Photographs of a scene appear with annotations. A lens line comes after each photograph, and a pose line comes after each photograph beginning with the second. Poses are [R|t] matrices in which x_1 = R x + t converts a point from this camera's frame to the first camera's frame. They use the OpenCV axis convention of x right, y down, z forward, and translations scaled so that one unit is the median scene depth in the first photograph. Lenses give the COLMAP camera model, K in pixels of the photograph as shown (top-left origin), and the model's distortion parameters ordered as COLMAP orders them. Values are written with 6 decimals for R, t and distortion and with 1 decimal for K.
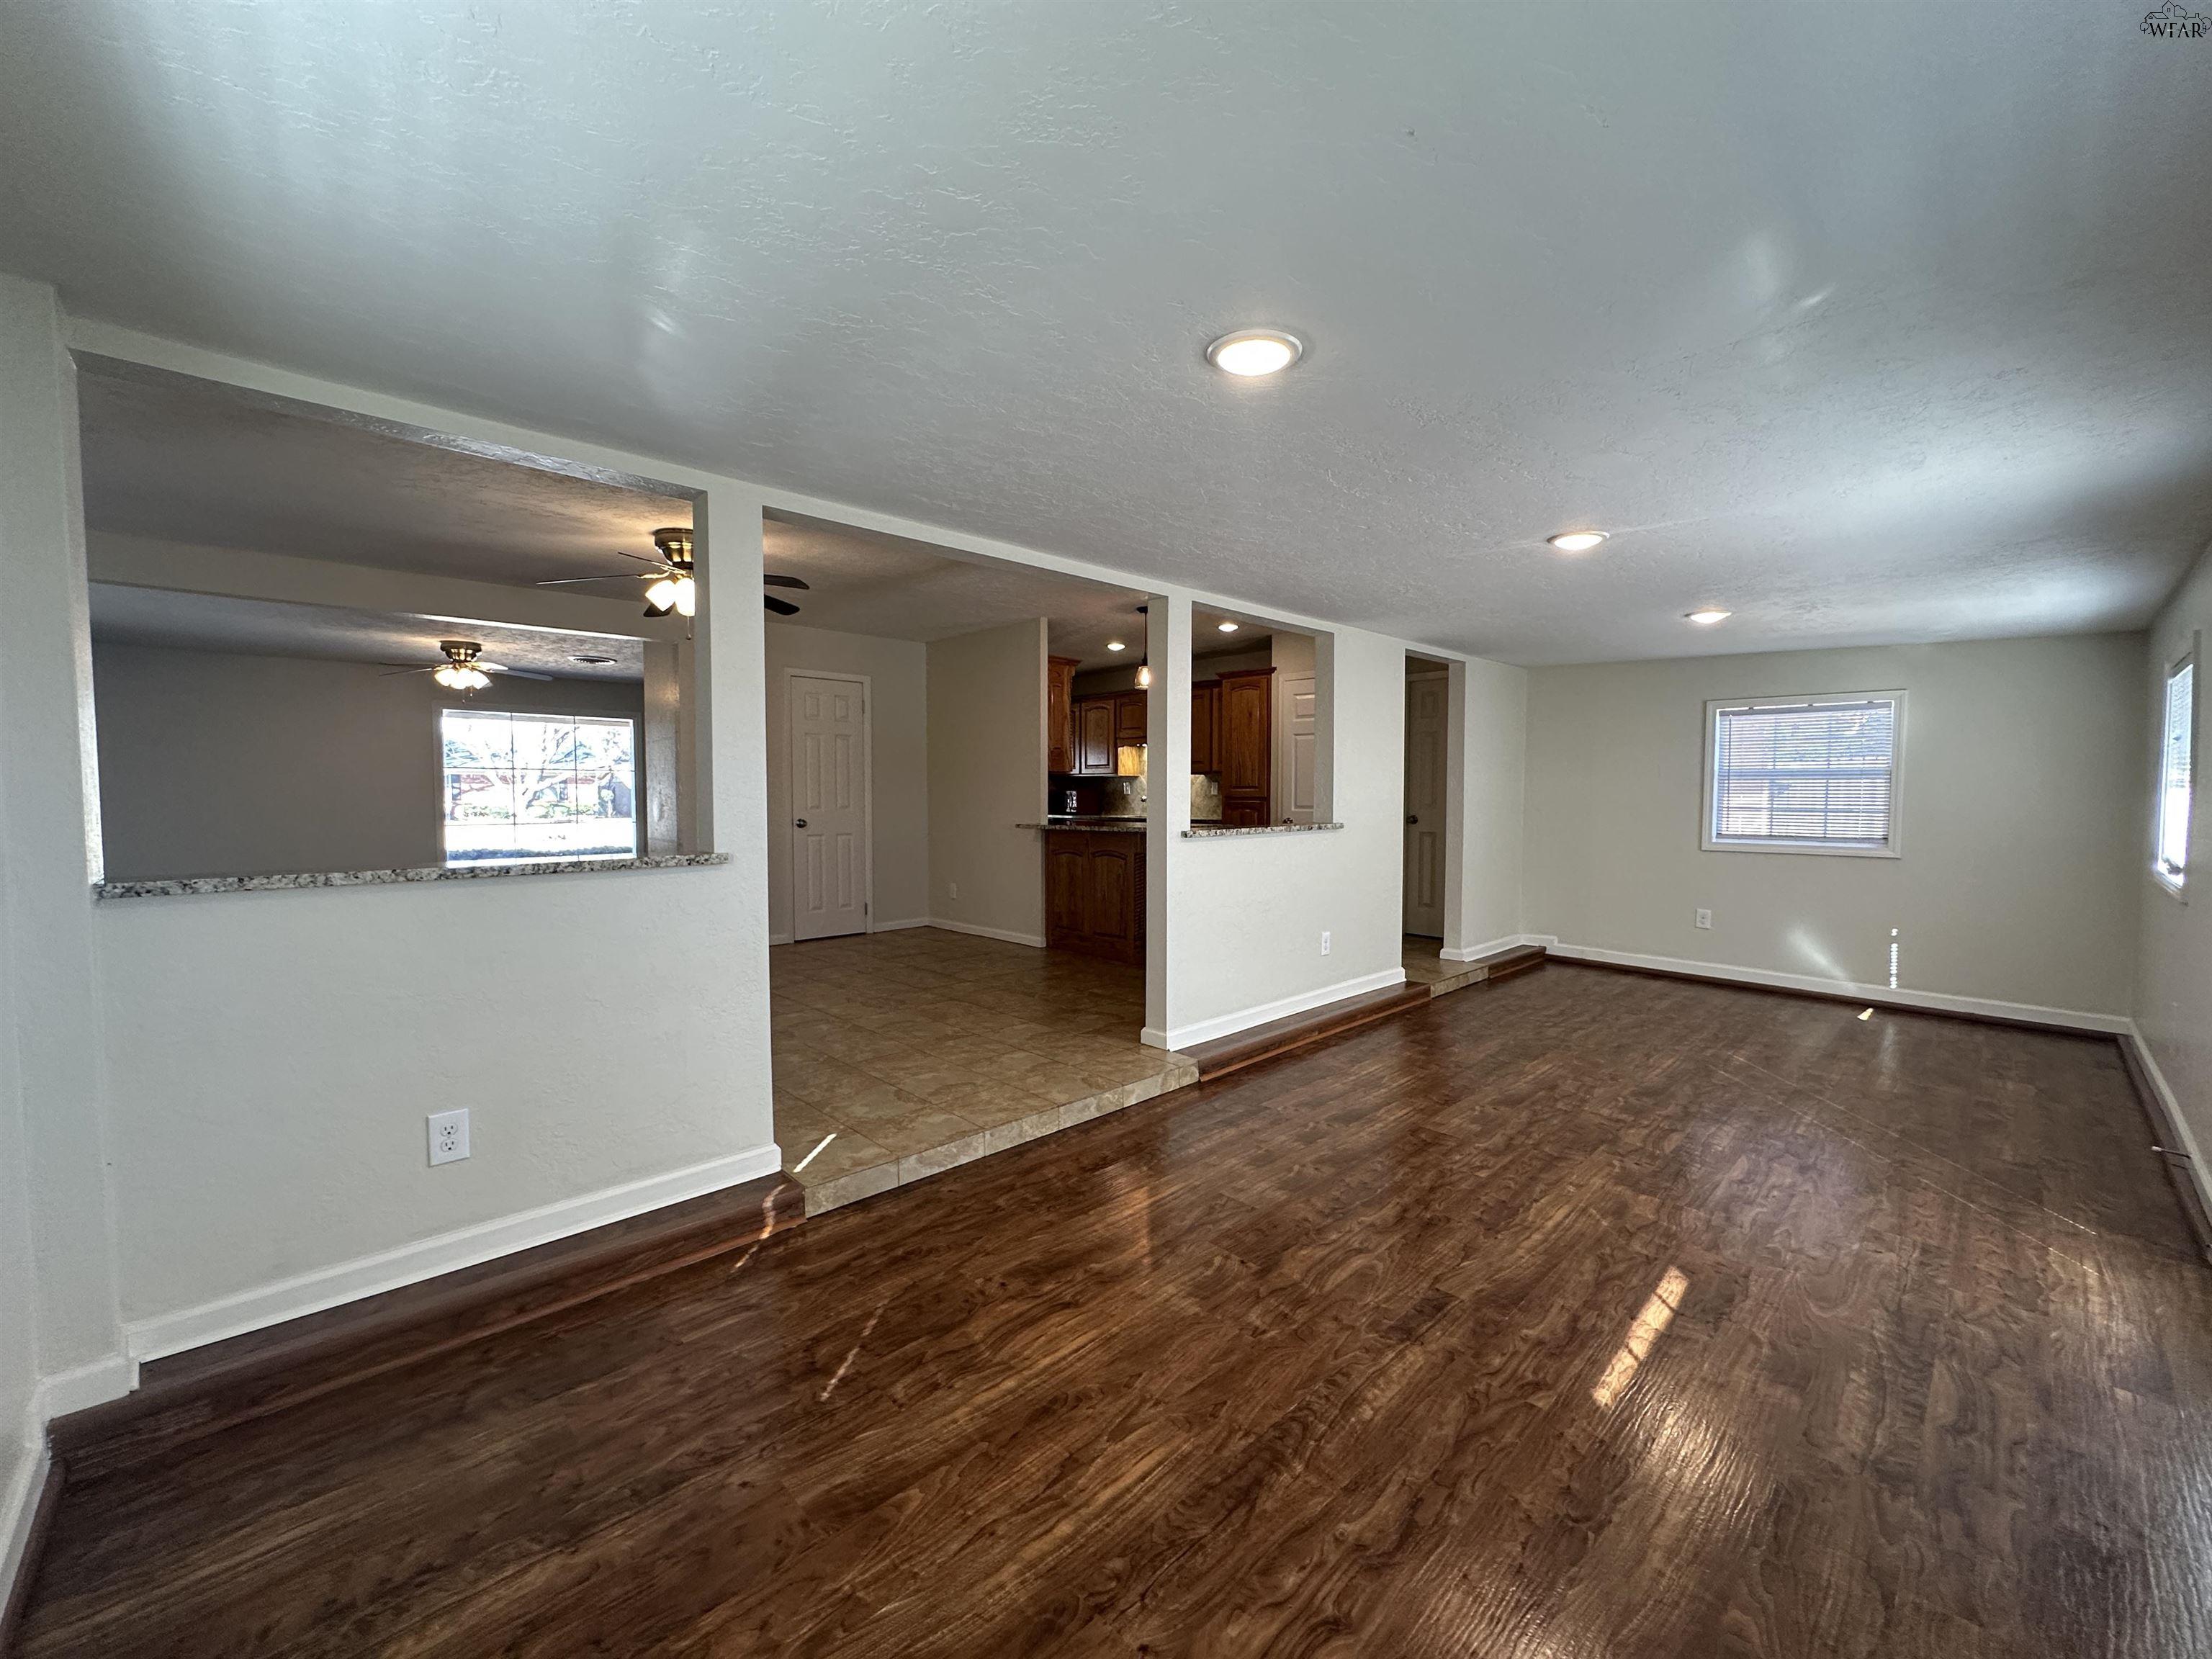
lens RADIAL K [[878.3, 0, 1106.0], [0, 878.3, 829.5], [0, 0, 1]] dist [-0.003990, 0.000353]
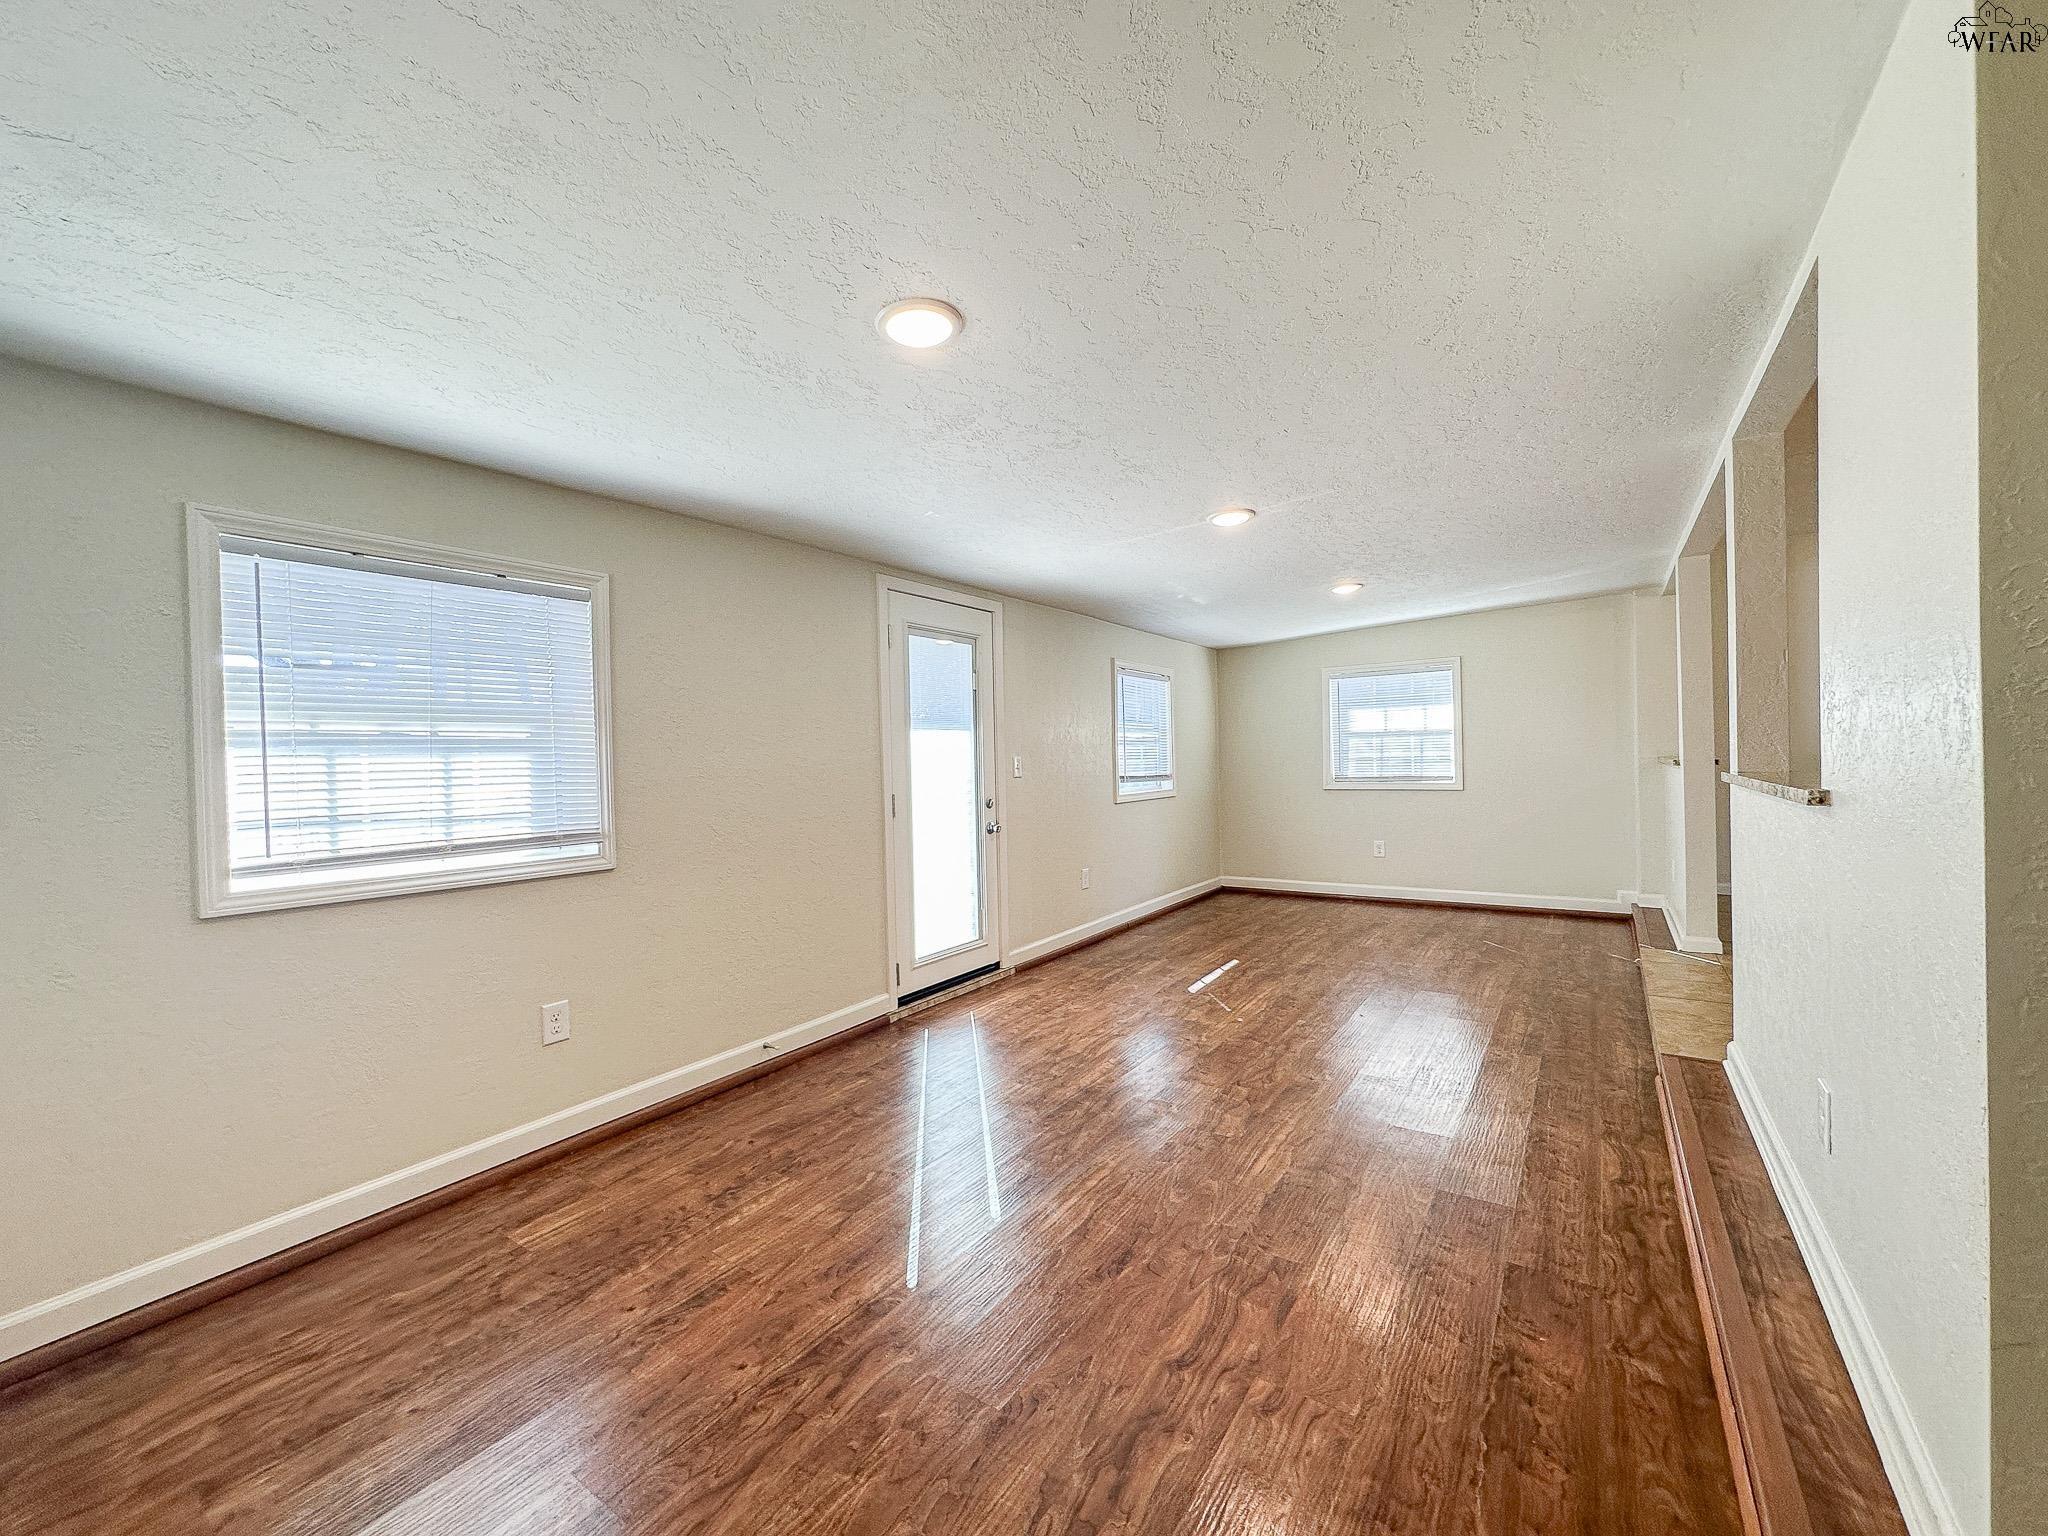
lens RADIAL K [[837.0, 0, 1024.0], [0, 837.0, 768.0], [0, 0, 1]] dist [-0.007321, 0.000144]
pose [[-0.979210, 0.027443, -0.200984, 0.762148], [0.015981, 0.998164, 0.058427, -0.049902], [0.202219, 0.054001, -0.977850, 1.498999]]
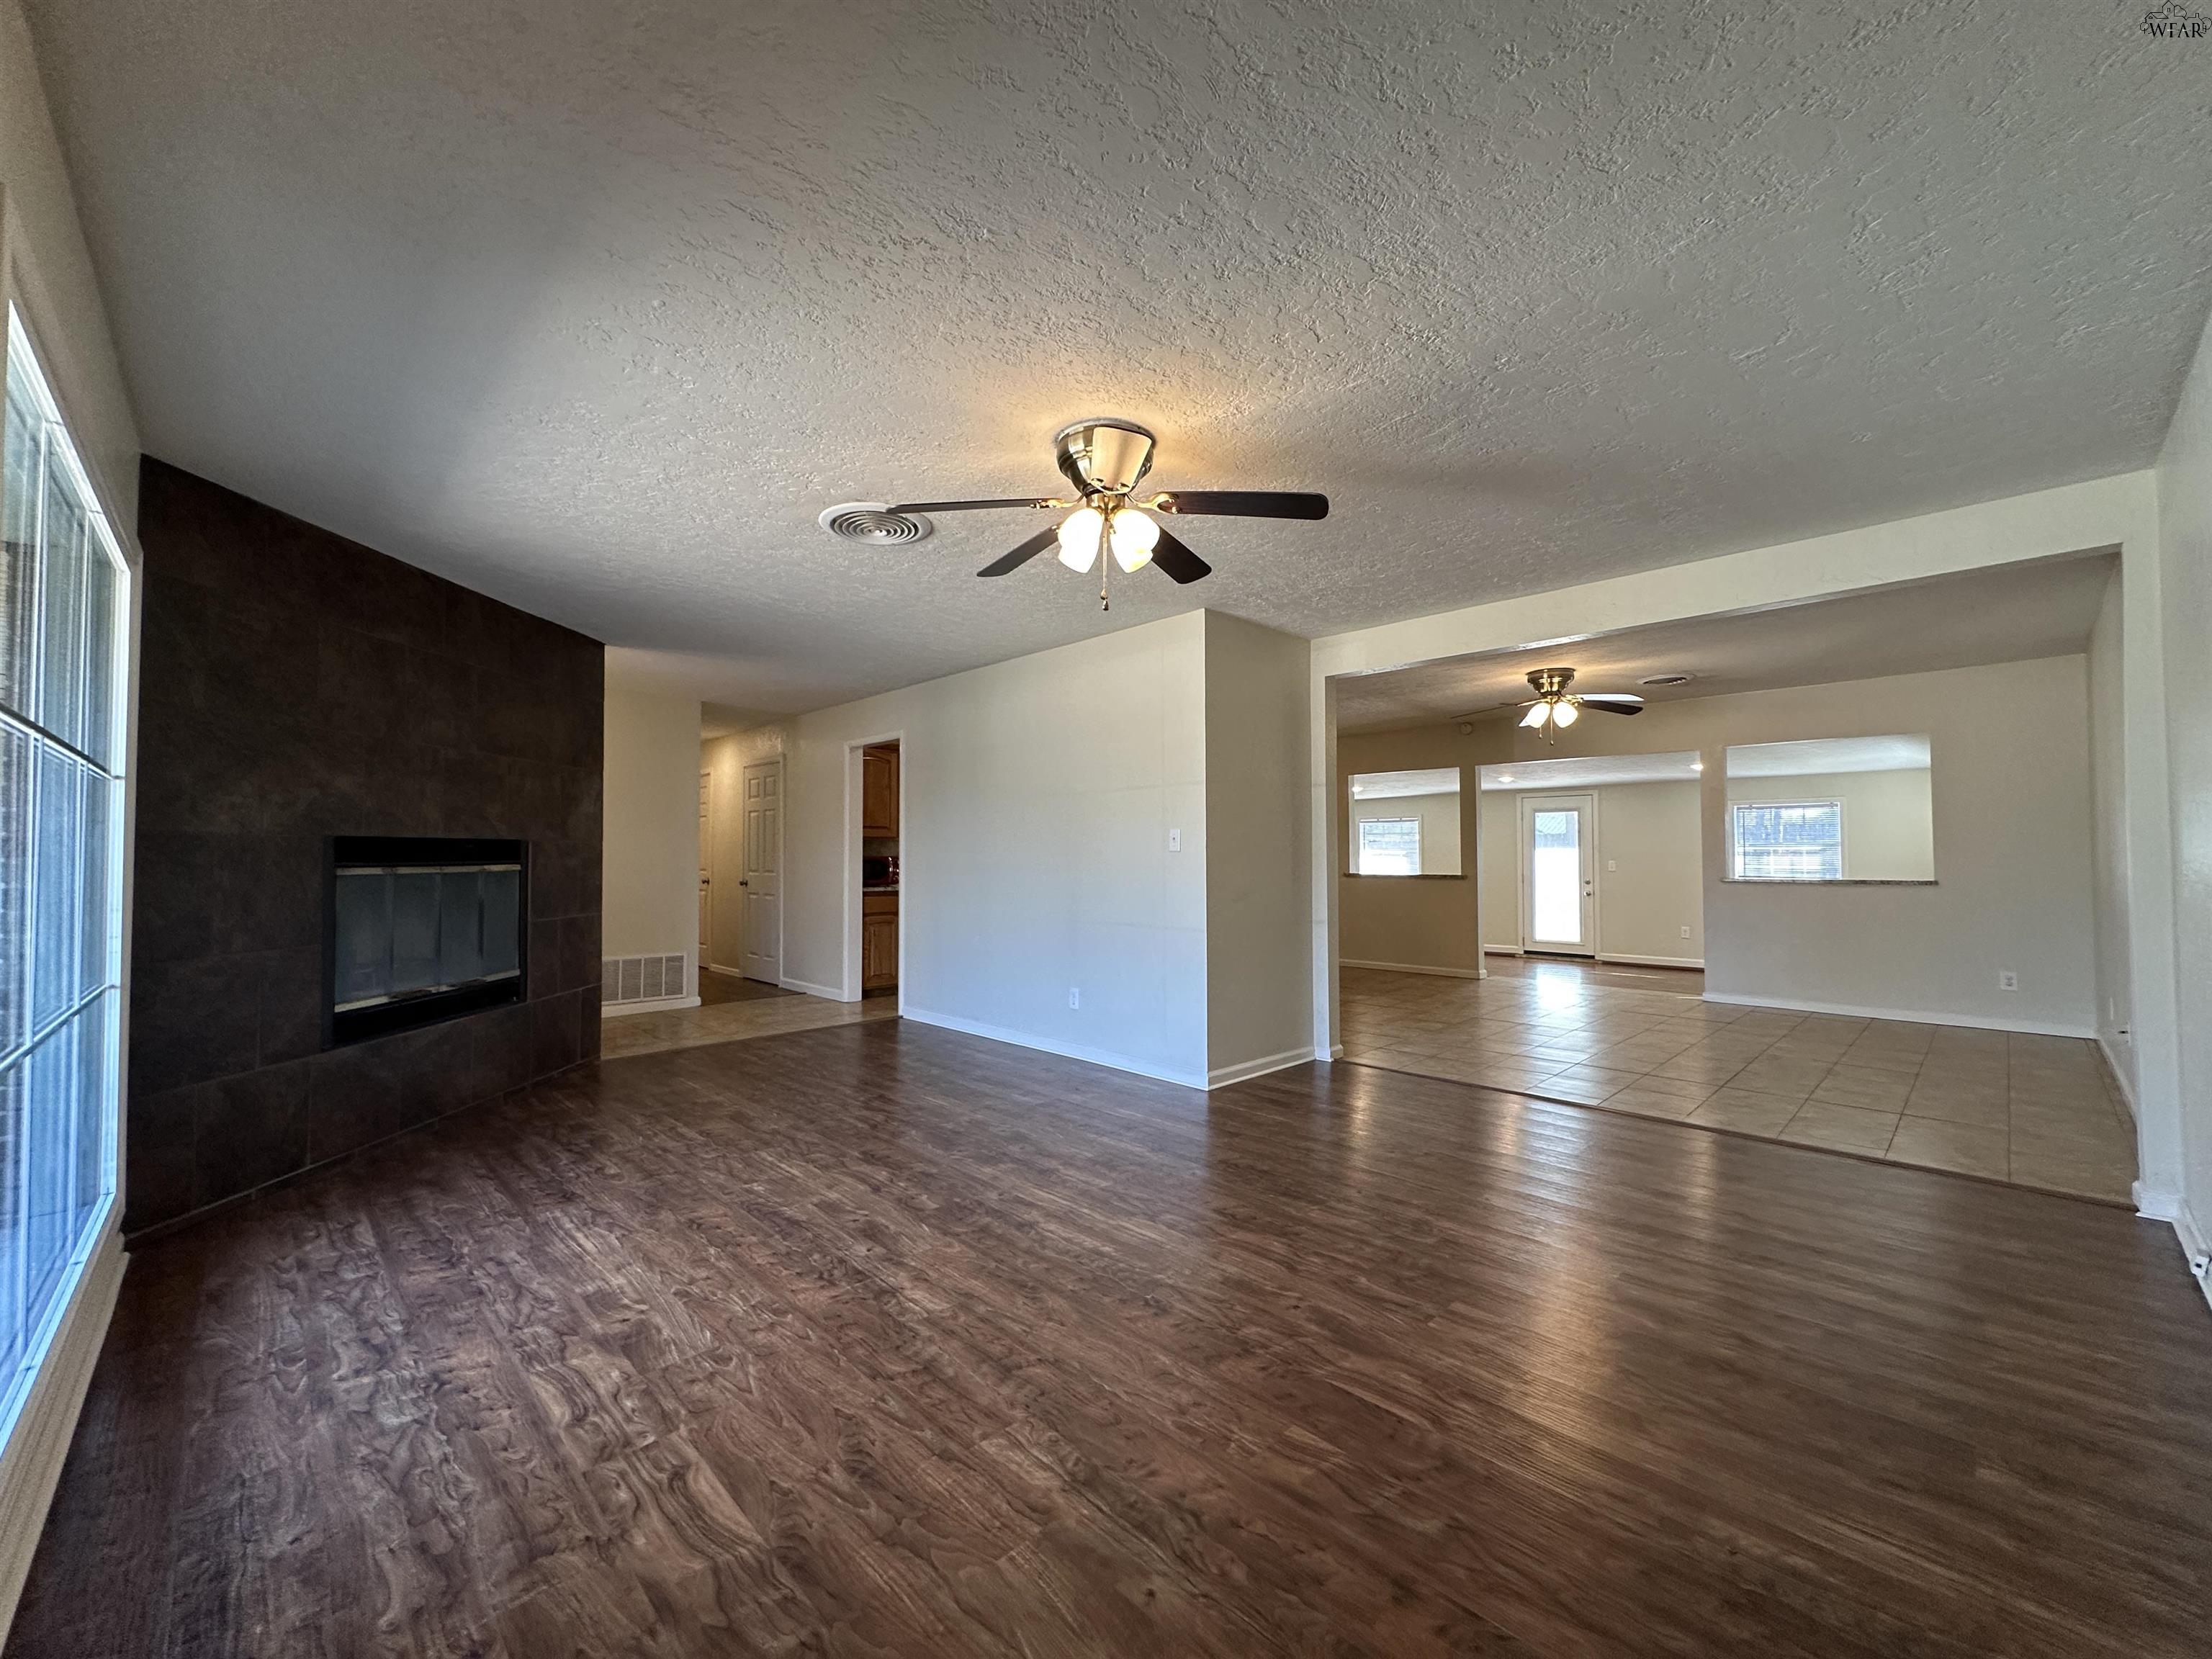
lens RADIAL K [[878.3, 0, 1106.0], [0, 878.3, 829.5], [0, 0, 1]] dist [-0.003990, 0.000353]
pose [[-0.002295, 0.031765, 0.999493, -1.966811], [0.046580, 0.998414, -0.031624, -0.078298], [-0.998912, 0.046484, -0.003771, 1.824437]]
